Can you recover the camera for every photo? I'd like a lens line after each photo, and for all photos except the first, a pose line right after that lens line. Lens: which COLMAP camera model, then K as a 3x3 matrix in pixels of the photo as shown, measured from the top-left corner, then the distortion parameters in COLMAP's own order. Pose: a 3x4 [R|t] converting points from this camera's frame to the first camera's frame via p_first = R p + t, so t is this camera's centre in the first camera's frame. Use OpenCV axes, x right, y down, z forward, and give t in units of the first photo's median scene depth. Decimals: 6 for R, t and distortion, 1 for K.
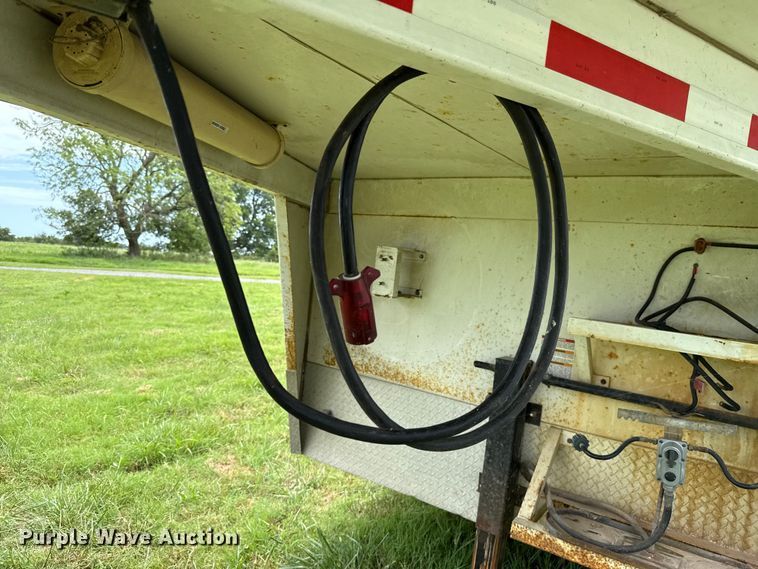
lens RADIAL K [[527.5, 0, 374.6], [0, 527.5, 291.3], [0, 0, 1]] dist [0.020878, -0.032875]
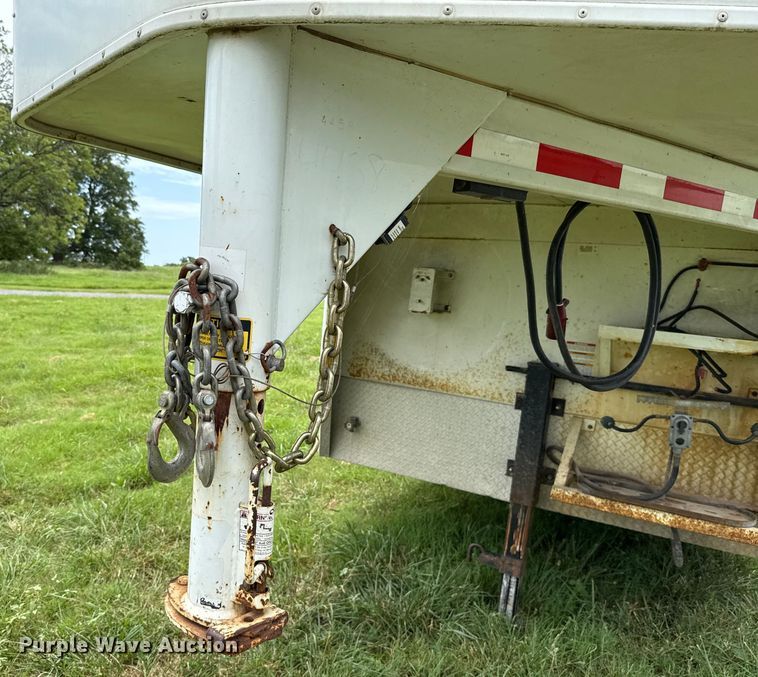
lens RADIAL K [[675.9, 0, 267.5], [0, 675.9, 363.3], [0, 0, 1]] dist [0.030901, -0.047395]
pose [[0.998891, -0.032725, 0.033843, -0.411418], [0.029568, 0.995511, 0.089910, -0.024513], [-0.036633, -0.088809, 0.995375, -0.502964]]
